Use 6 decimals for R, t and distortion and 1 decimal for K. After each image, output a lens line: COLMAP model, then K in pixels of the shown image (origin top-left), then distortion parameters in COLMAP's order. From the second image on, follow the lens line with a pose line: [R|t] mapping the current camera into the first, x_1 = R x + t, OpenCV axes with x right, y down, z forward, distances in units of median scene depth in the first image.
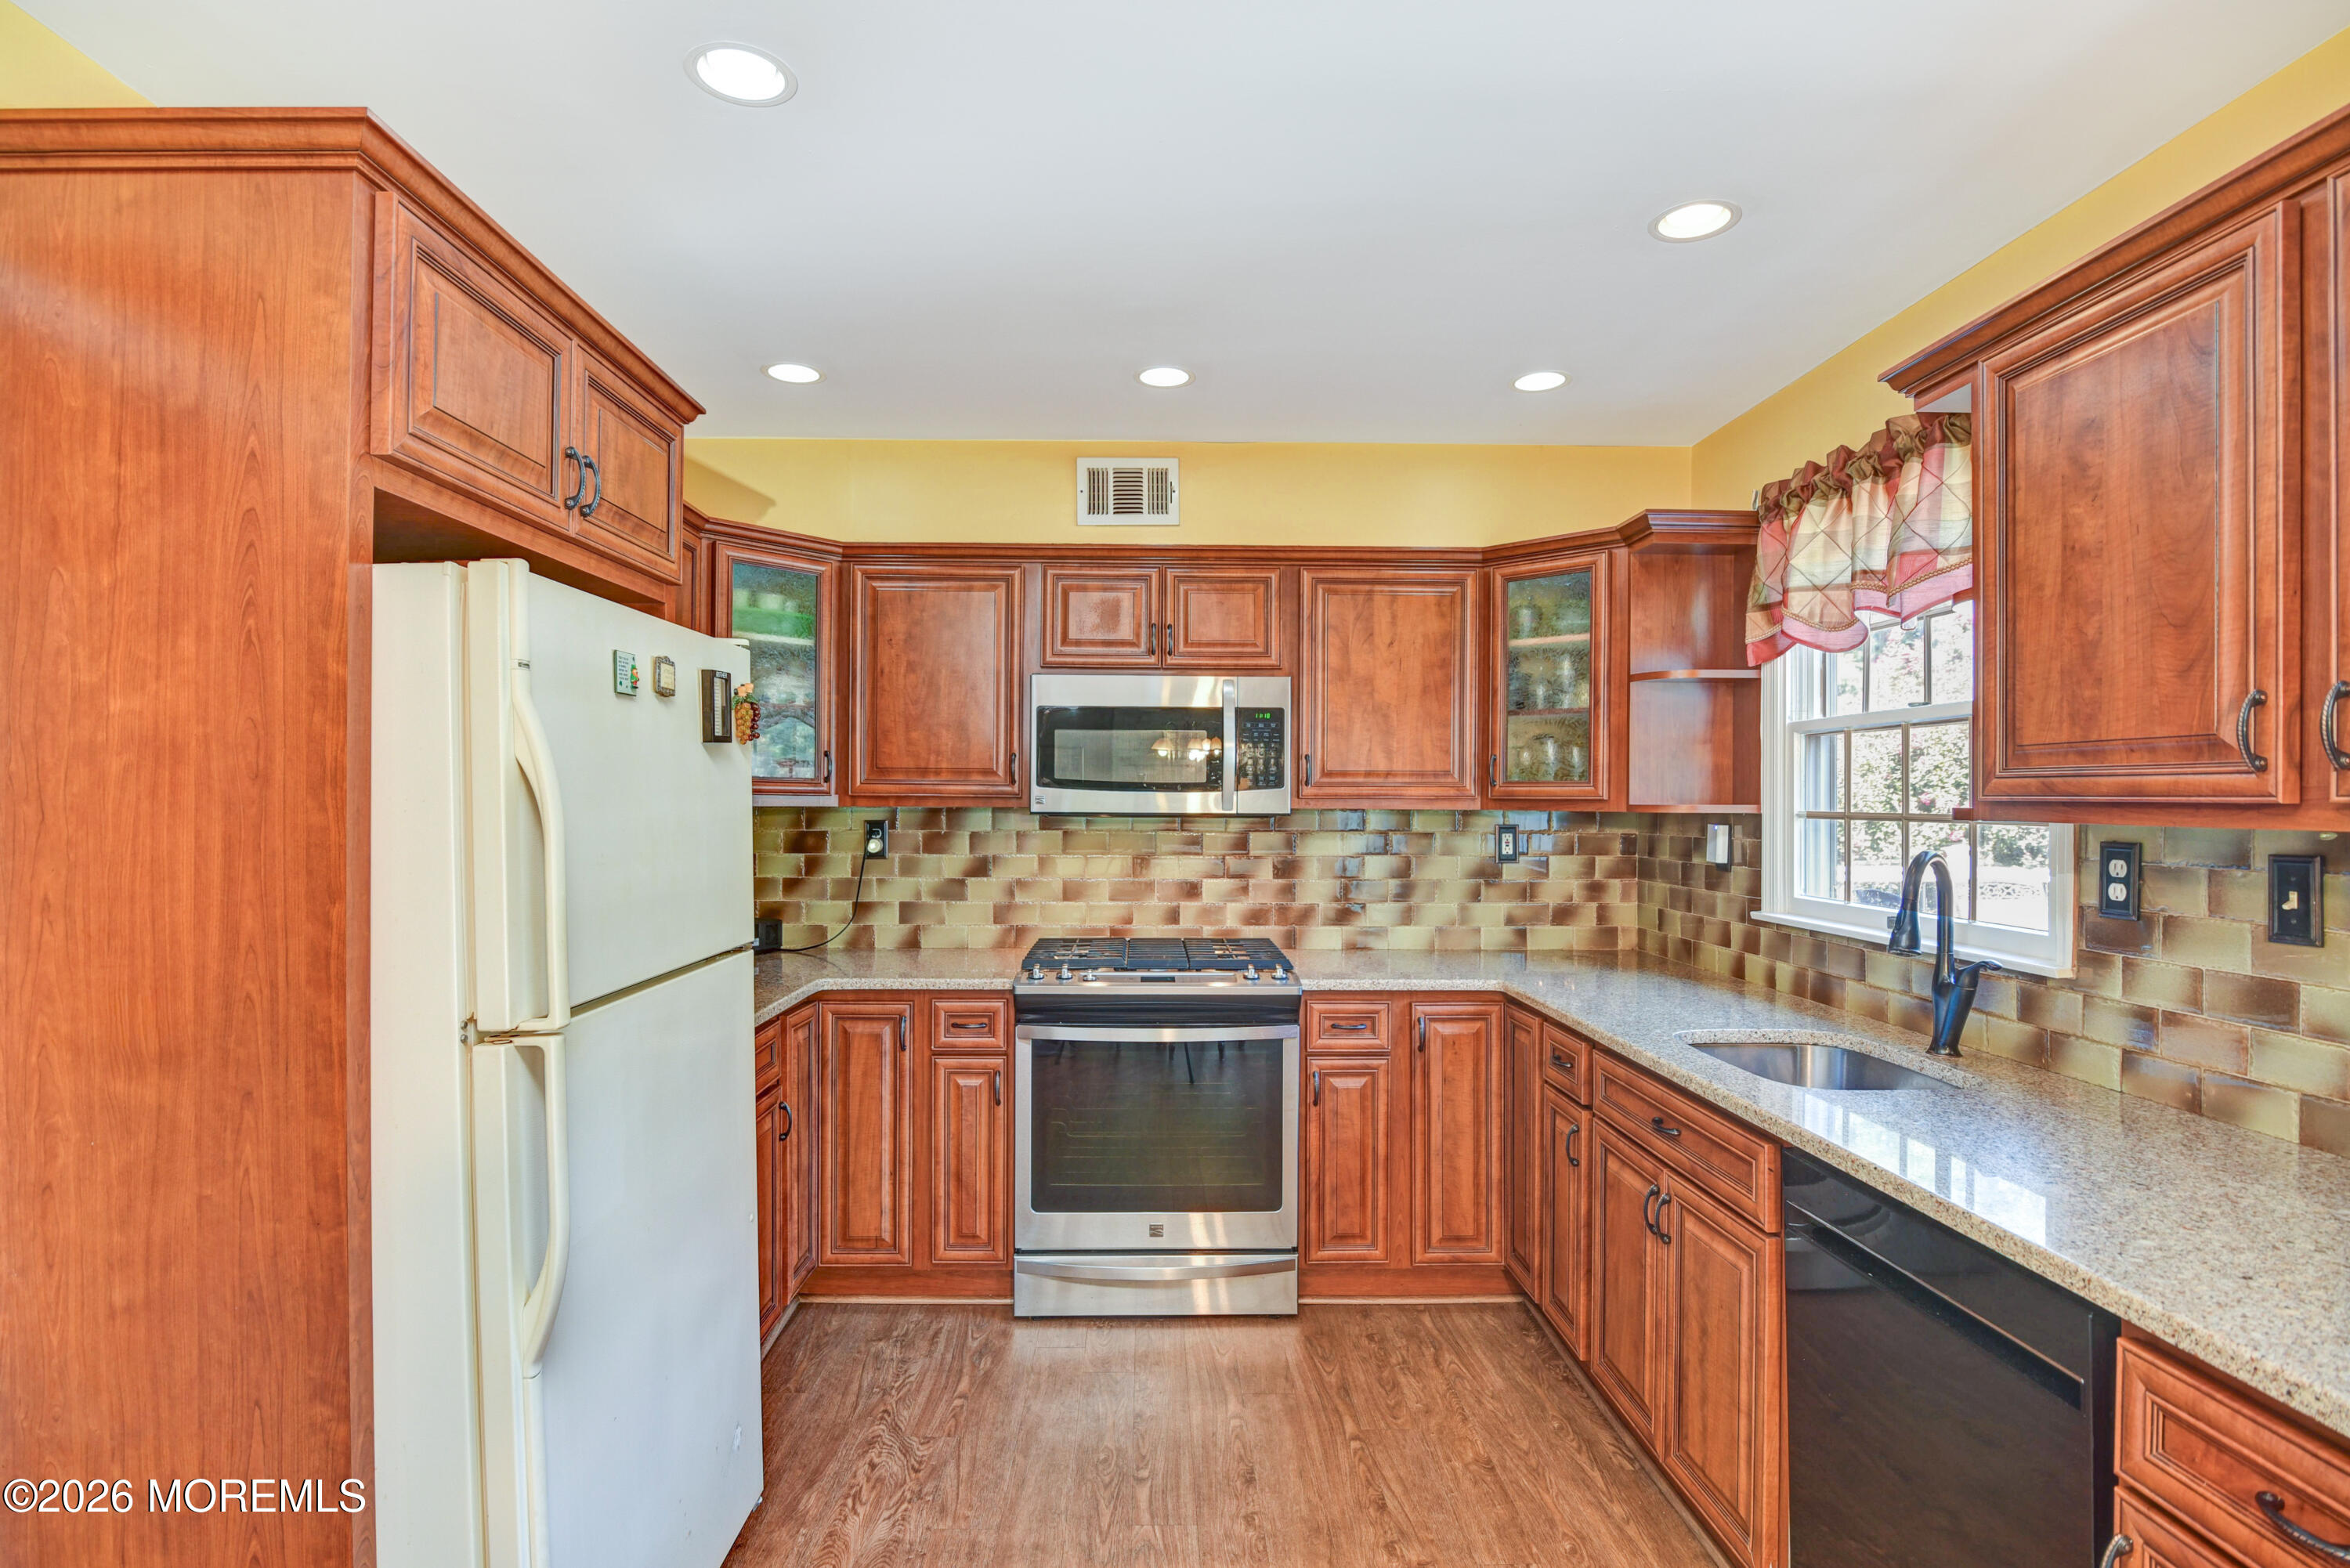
lens RADIAL K [[1168.6, 0, 1170.3], [0, 1168.6, 793.7], [0, 0, 1]] dist [-0.013416, -0.000358]
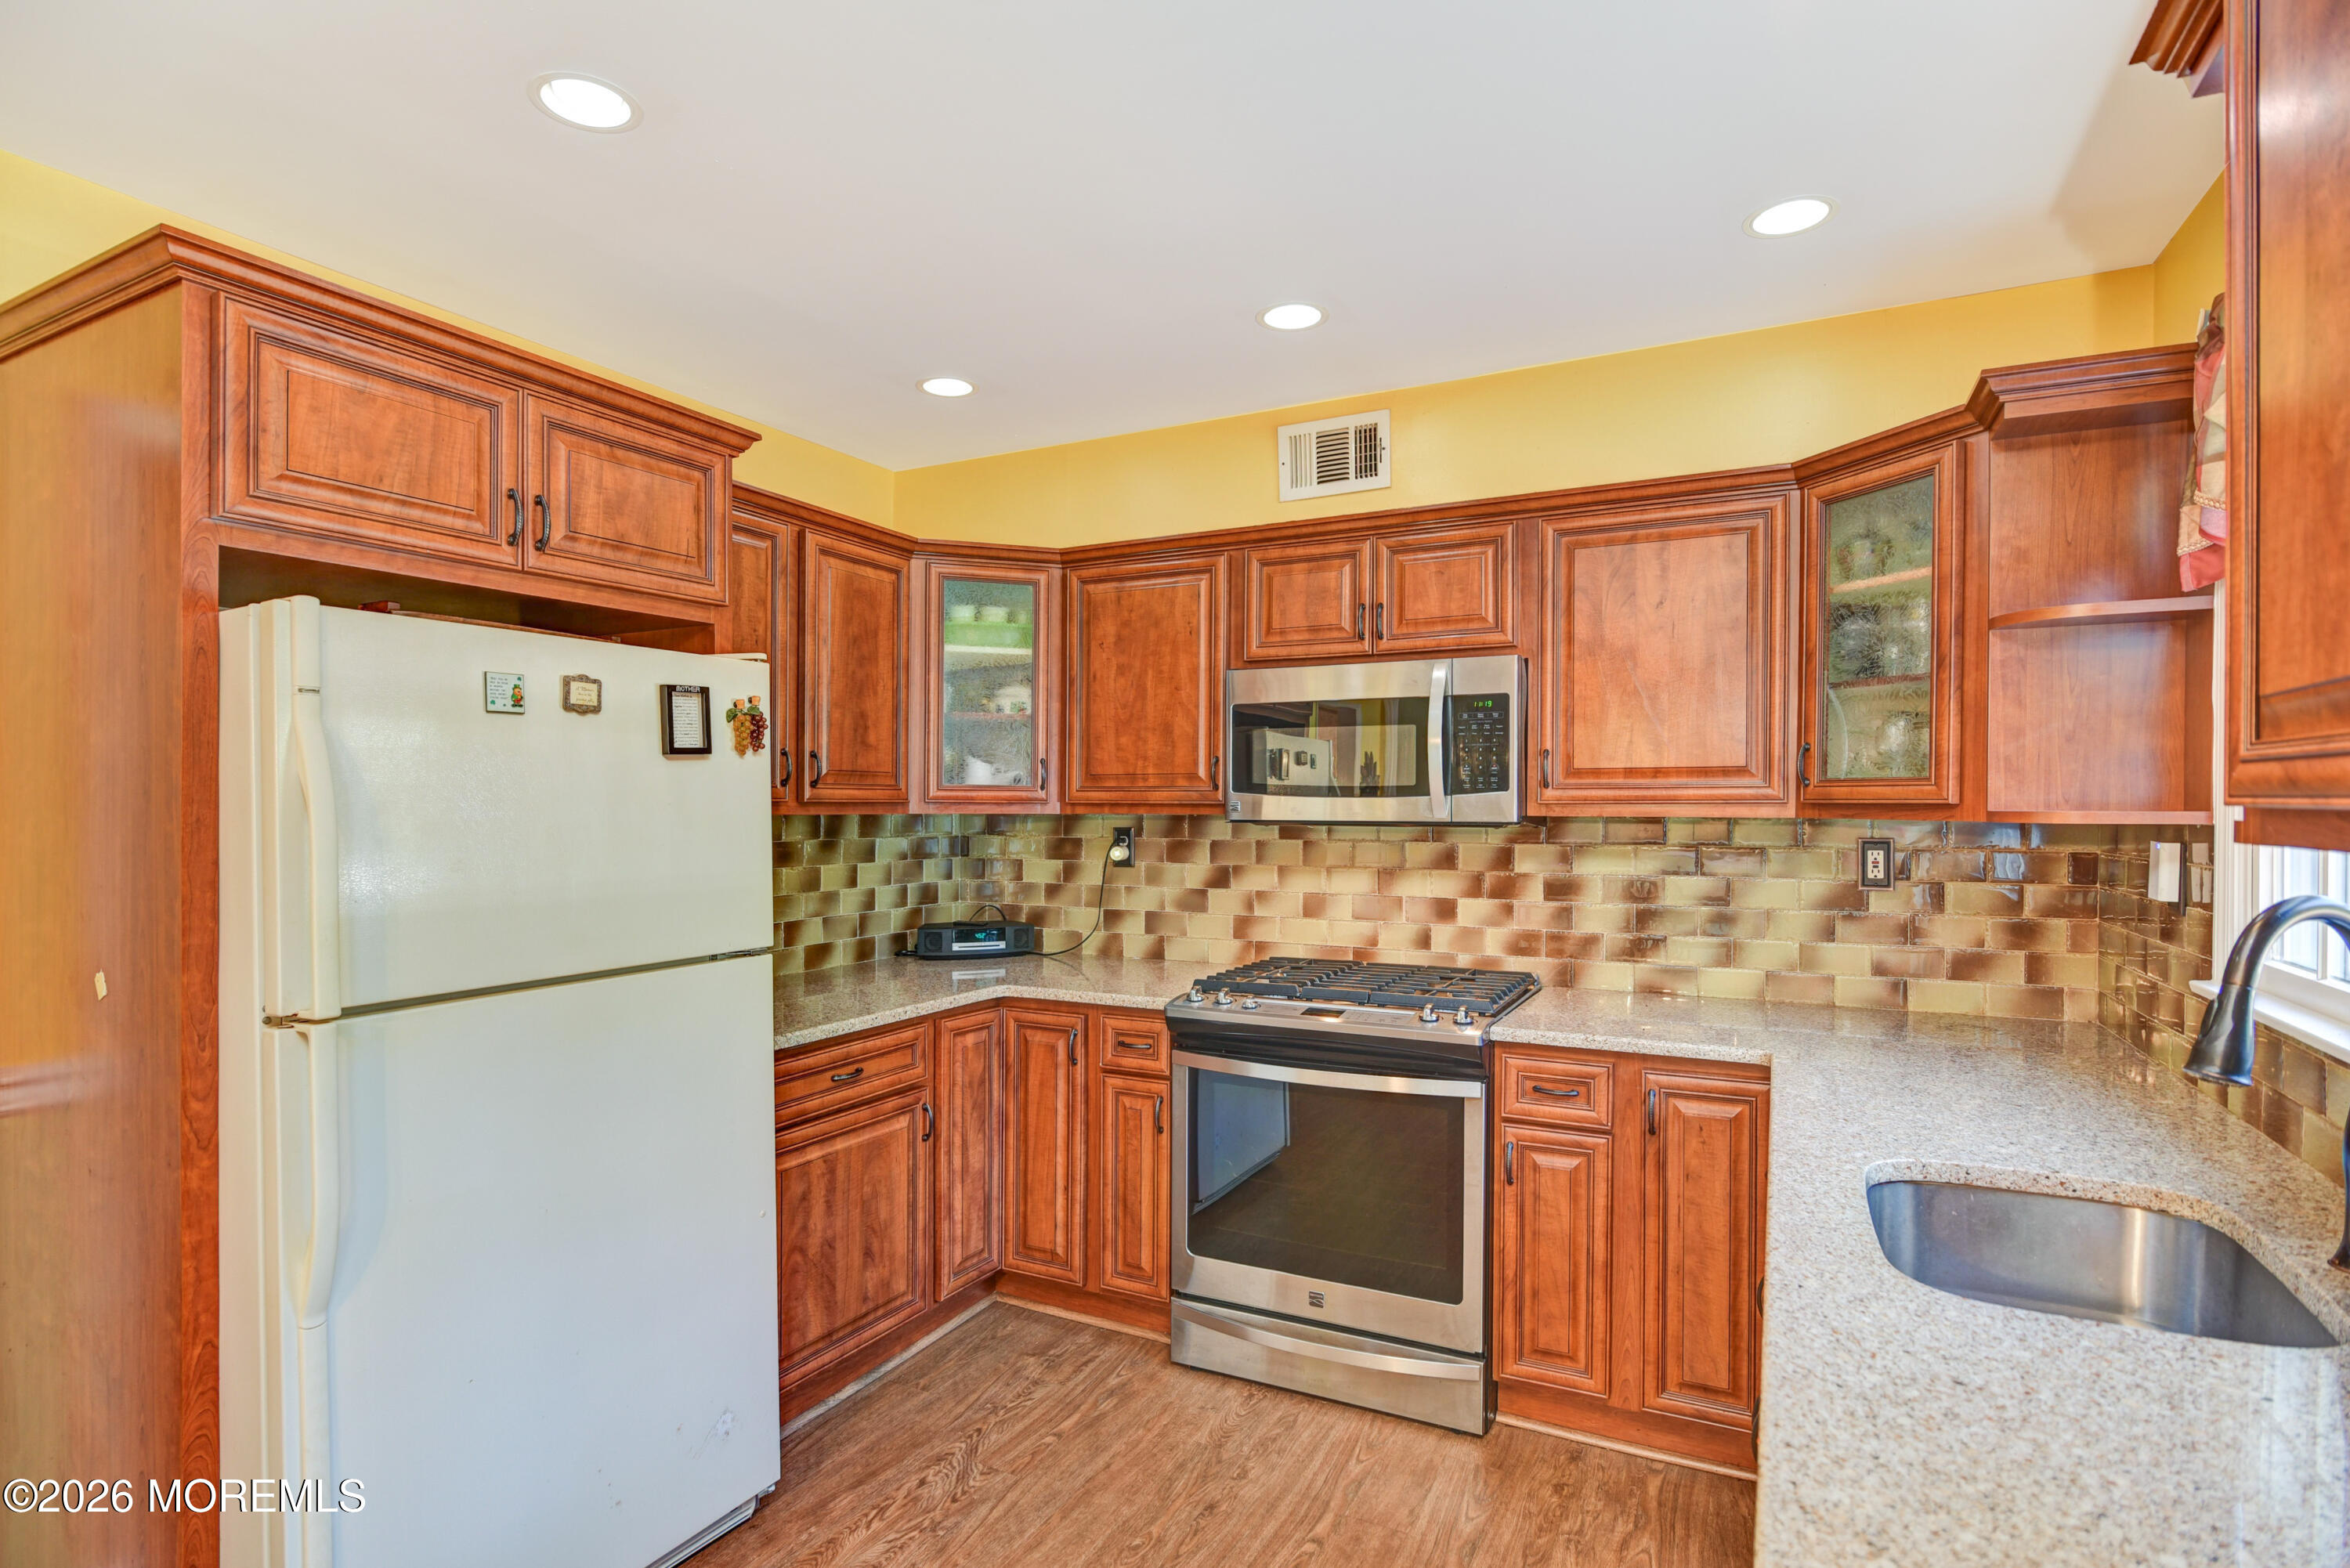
lens RADIAL K [[1168.6, 0, 1170.3], [0, 1168.6, 810.5], [0, 0, 1]] dist [-0.013416, -0.000358]
pose [[0.877669, -0.001914, -0.479263, 0.285054], [0.006712, 0.999943, 0.008297, 0.000401], [0.479220, -0.010499, 0.877632, 0.170125]]
